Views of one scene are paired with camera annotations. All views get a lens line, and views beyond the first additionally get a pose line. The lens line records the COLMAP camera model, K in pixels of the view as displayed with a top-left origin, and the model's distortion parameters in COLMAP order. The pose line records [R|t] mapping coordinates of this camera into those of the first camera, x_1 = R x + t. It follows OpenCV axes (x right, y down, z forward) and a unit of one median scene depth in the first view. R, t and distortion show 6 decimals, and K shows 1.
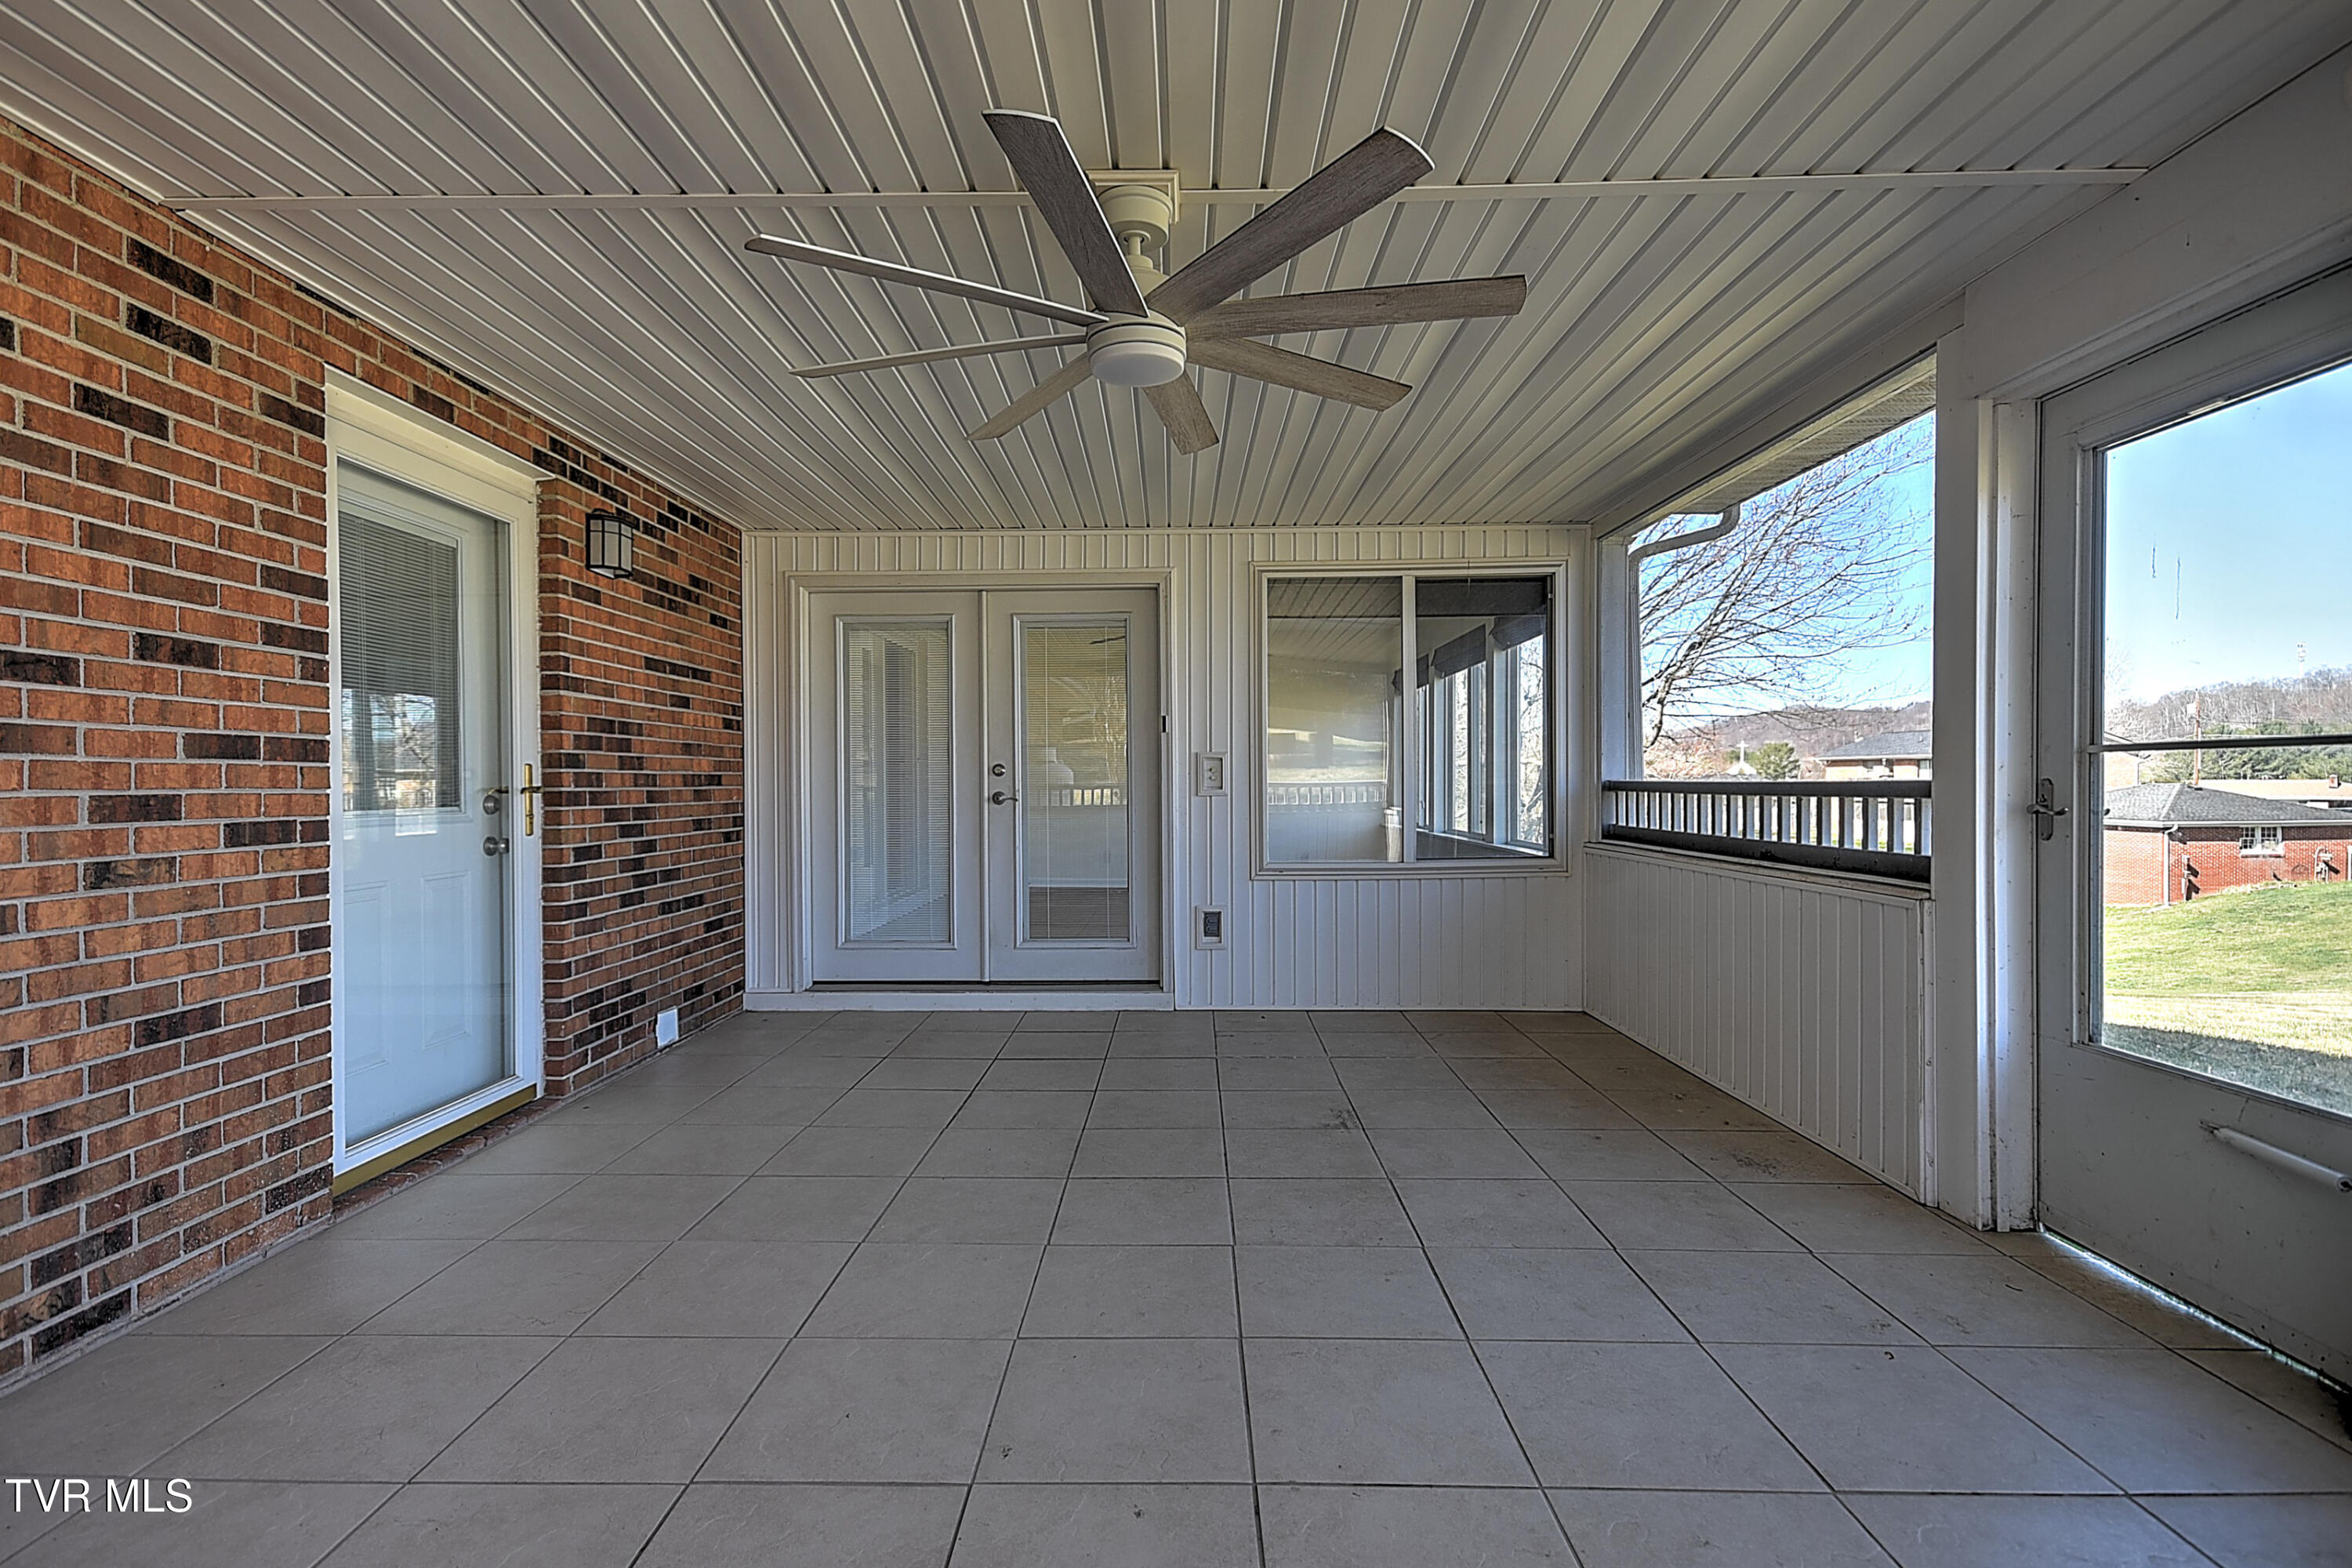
lens RADIAL K [[1071.0, 0, 1174.1], [0, 1071.0, 786.4], [0, 0, 1]] dist [0.005496, 0.000284]
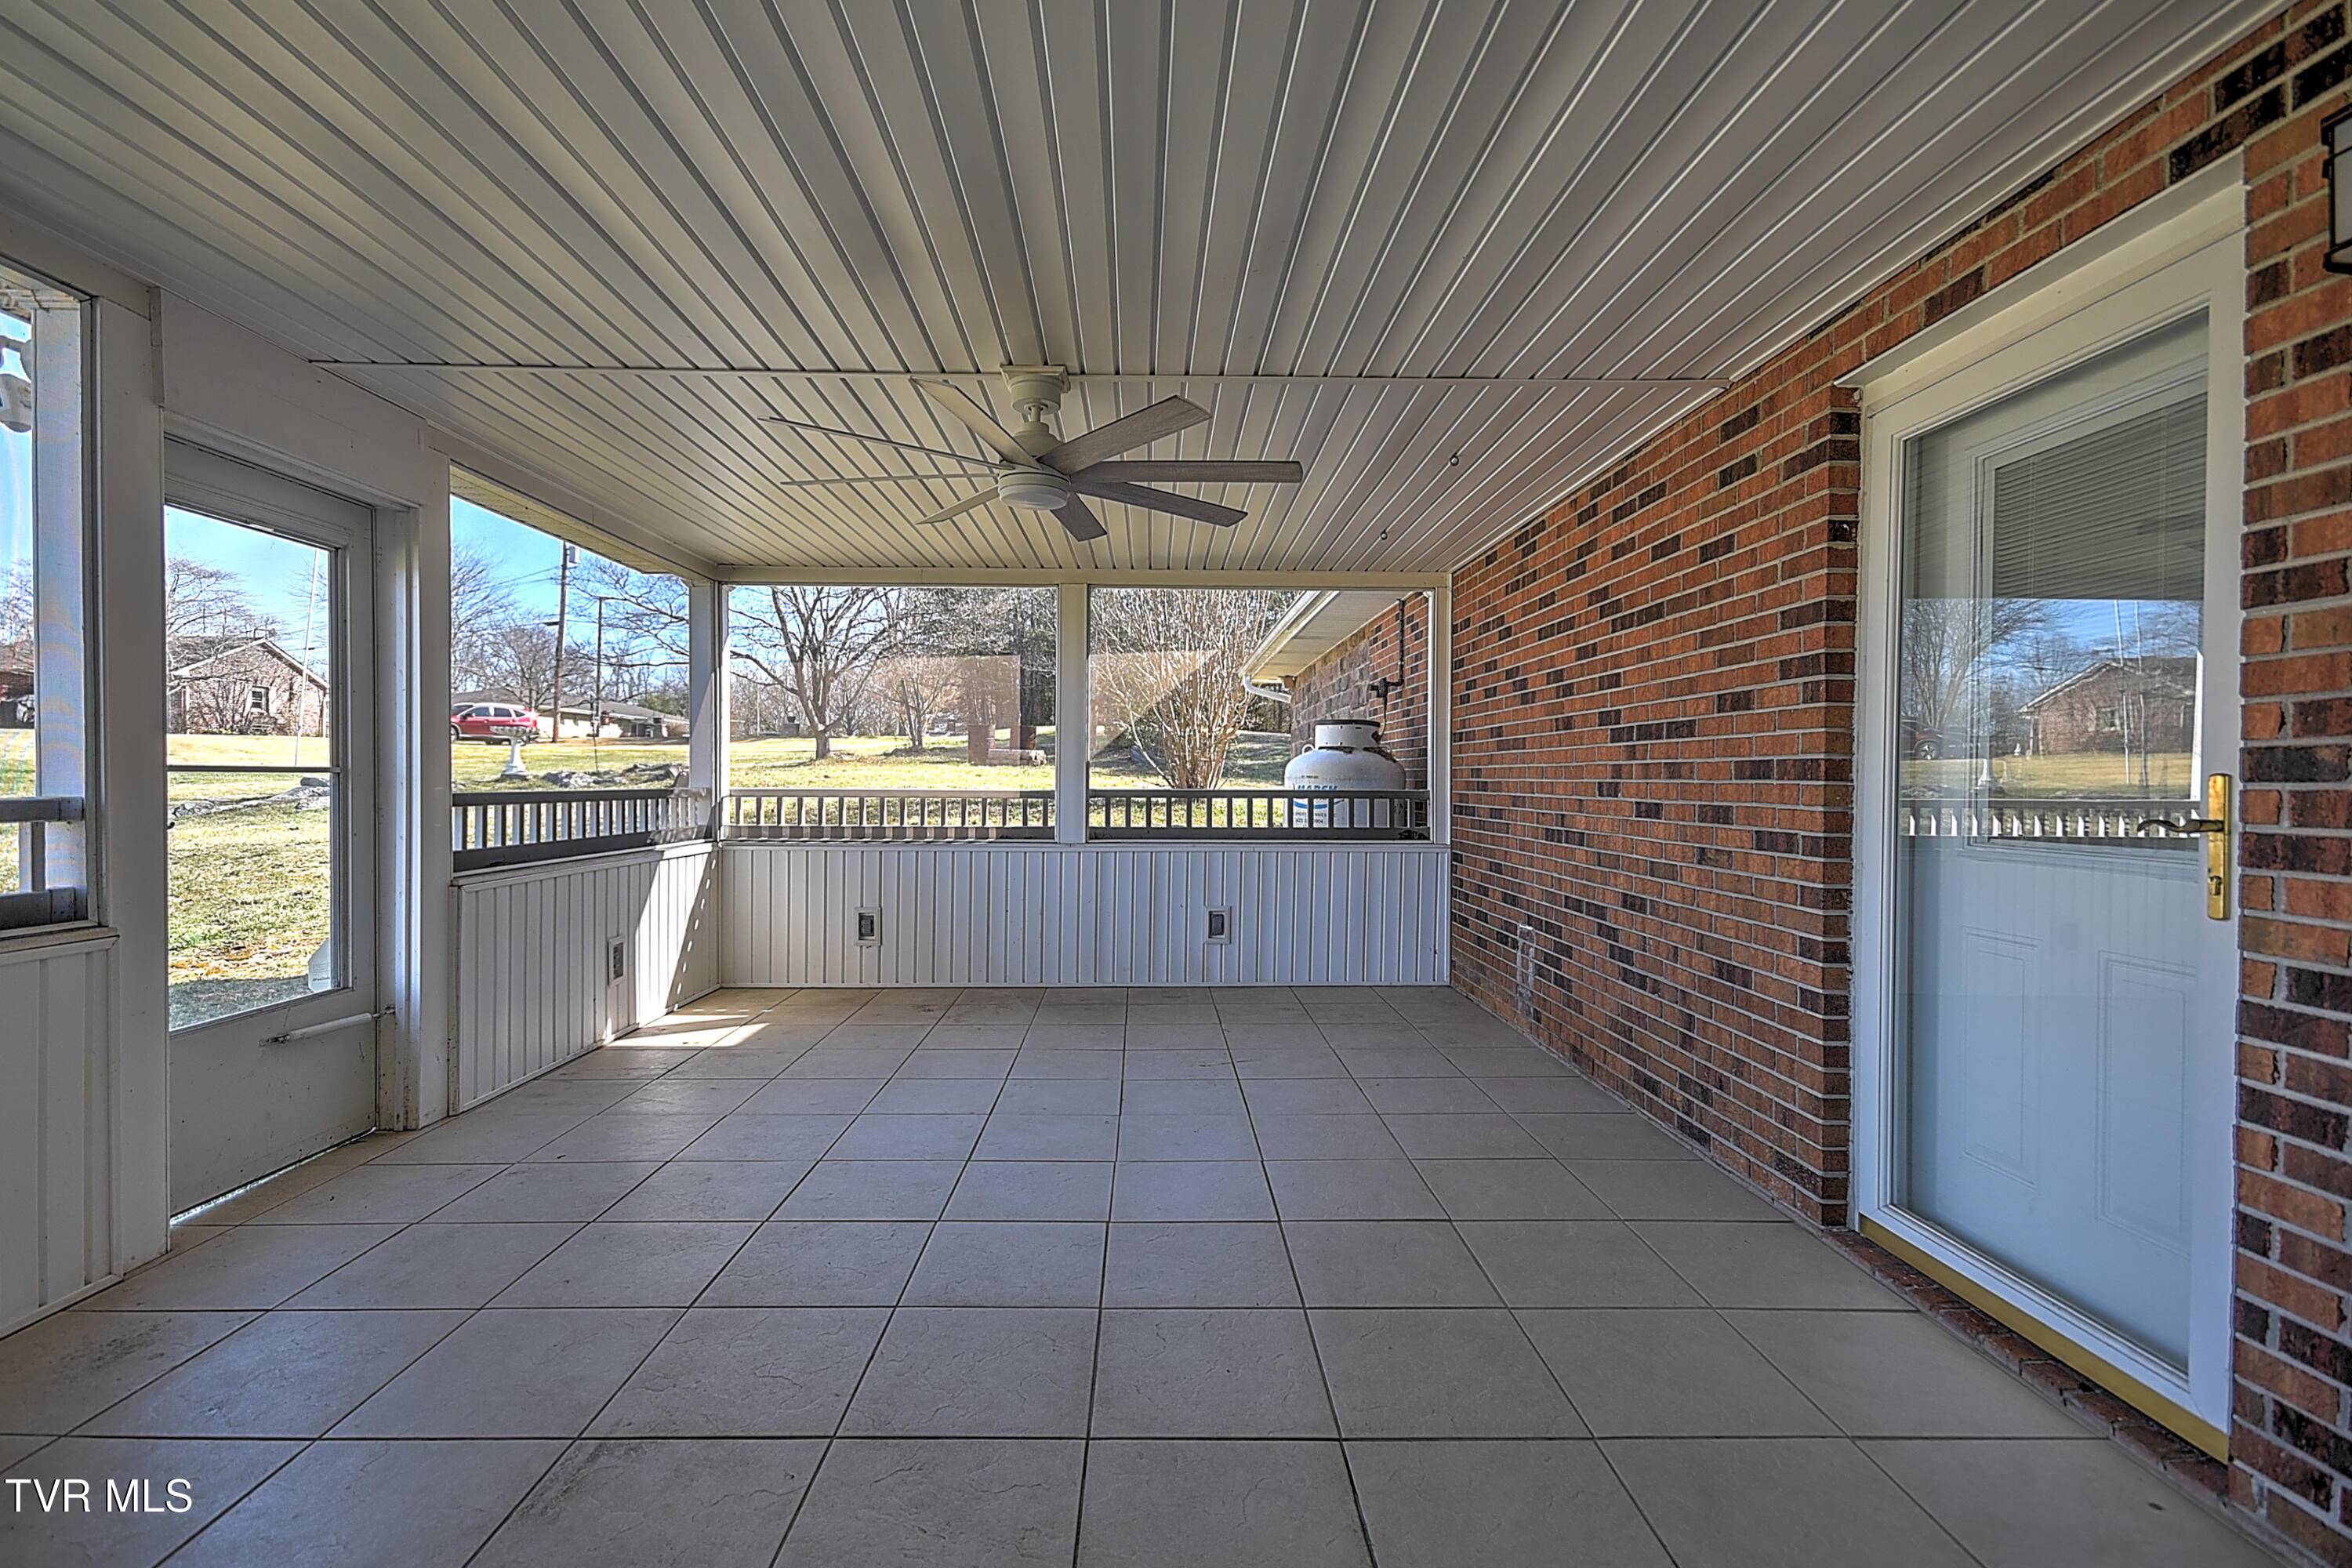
lens RADIAL K [[1085.6, 0, 1174.5], [0, 1085.6, 789.9], [0, 0, 1]] dist [0.004927, 0.000211]
pose [[-0.999477, -0.000522, -0.032338, -0.154711], [-0.000985, 0.999897, 0.014328, -0.029617], [0.032327, 0.014352, -0.999374, 2.165014]]
